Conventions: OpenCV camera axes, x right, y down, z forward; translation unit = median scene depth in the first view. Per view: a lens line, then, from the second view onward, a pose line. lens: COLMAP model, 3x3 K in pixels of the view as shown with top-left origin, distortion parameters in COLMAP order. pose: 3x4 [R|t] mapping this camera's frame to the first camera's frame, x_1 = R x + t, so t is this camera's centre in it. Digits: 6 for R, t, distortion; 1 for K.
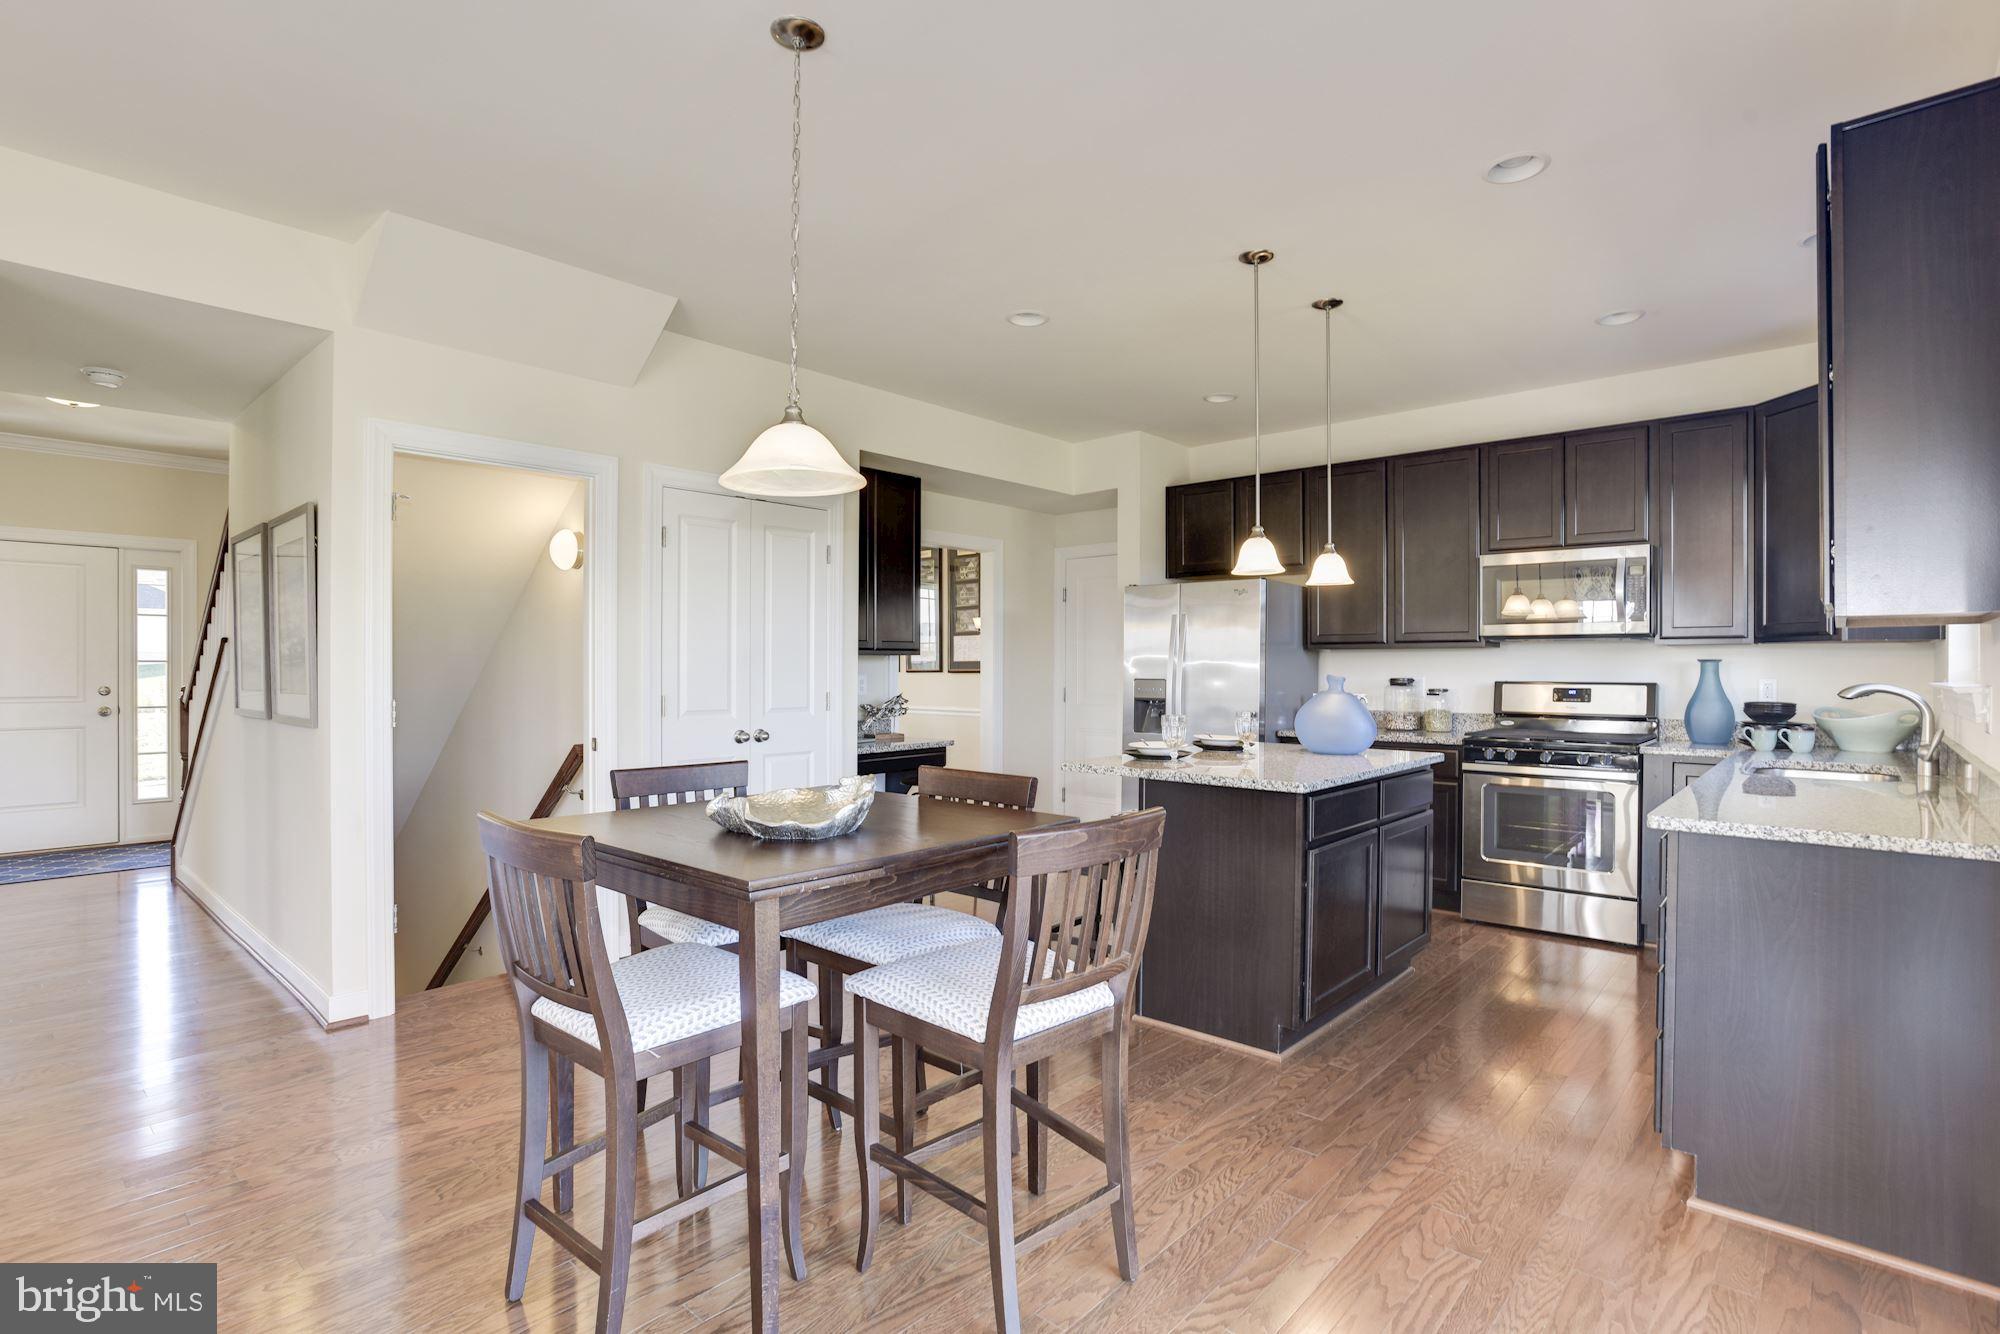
lens RADIAL K [[977.2, 0, 1011.1], [0, 977.2, 663.8], [0, 0, 1]] dist [-0.019265, 0.008520]
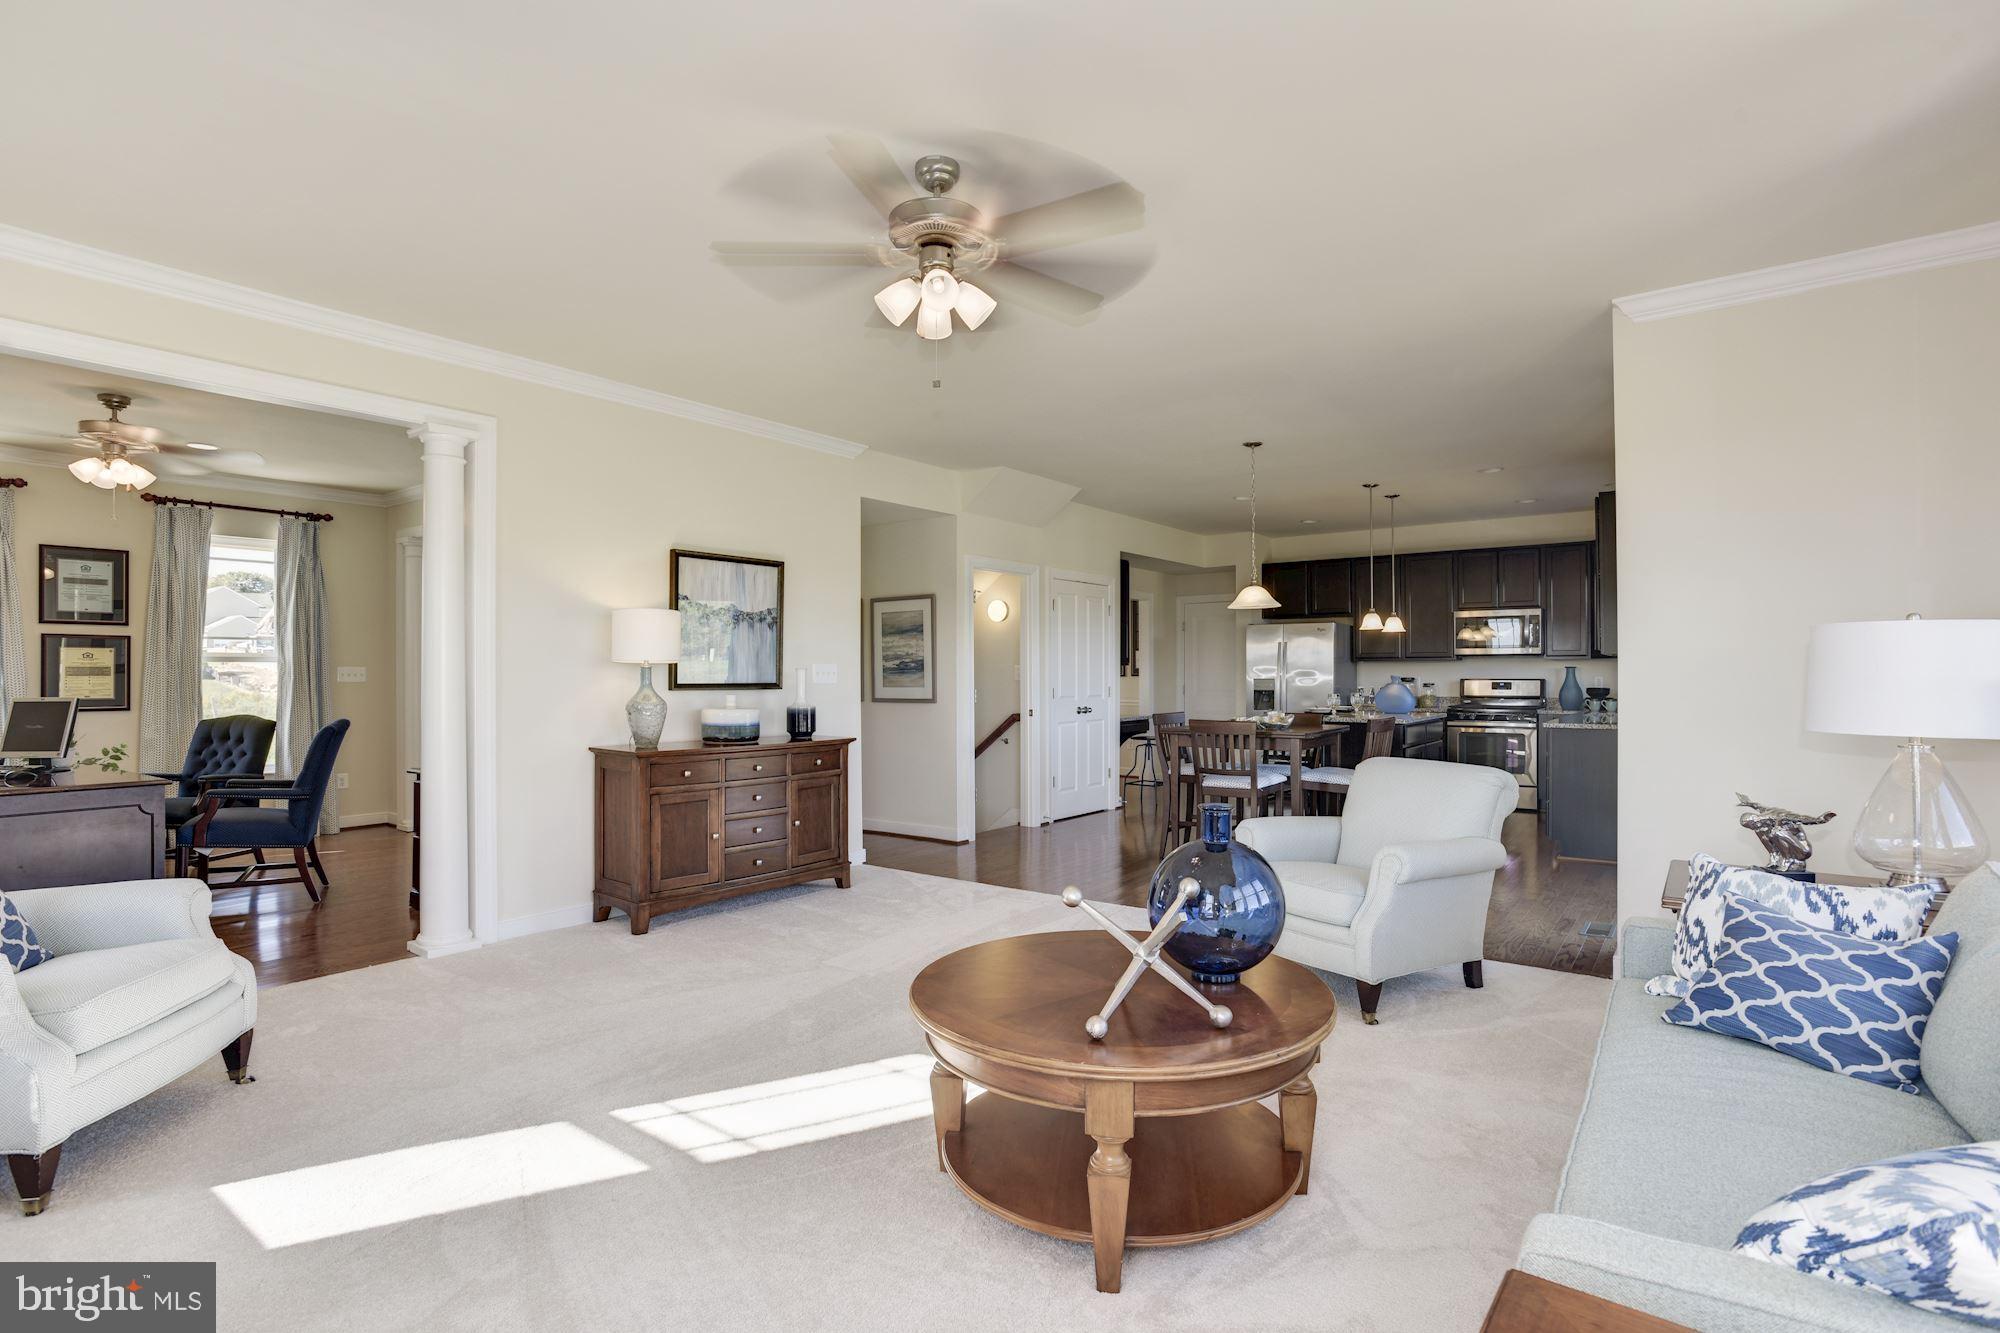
lens RADIAL K [[977.2, 0, 995.1], [0, 977.2, 672.8], [0, 0, 1]] dist [-0.019265, 0.008520]
pose [[0.996873, -0.004476, 0.078899, -0.546637], [0.004229, 0.999986, 0.003290, -0.003410], [-0.078913, -0.002946, 0.996877, -0.796717]]
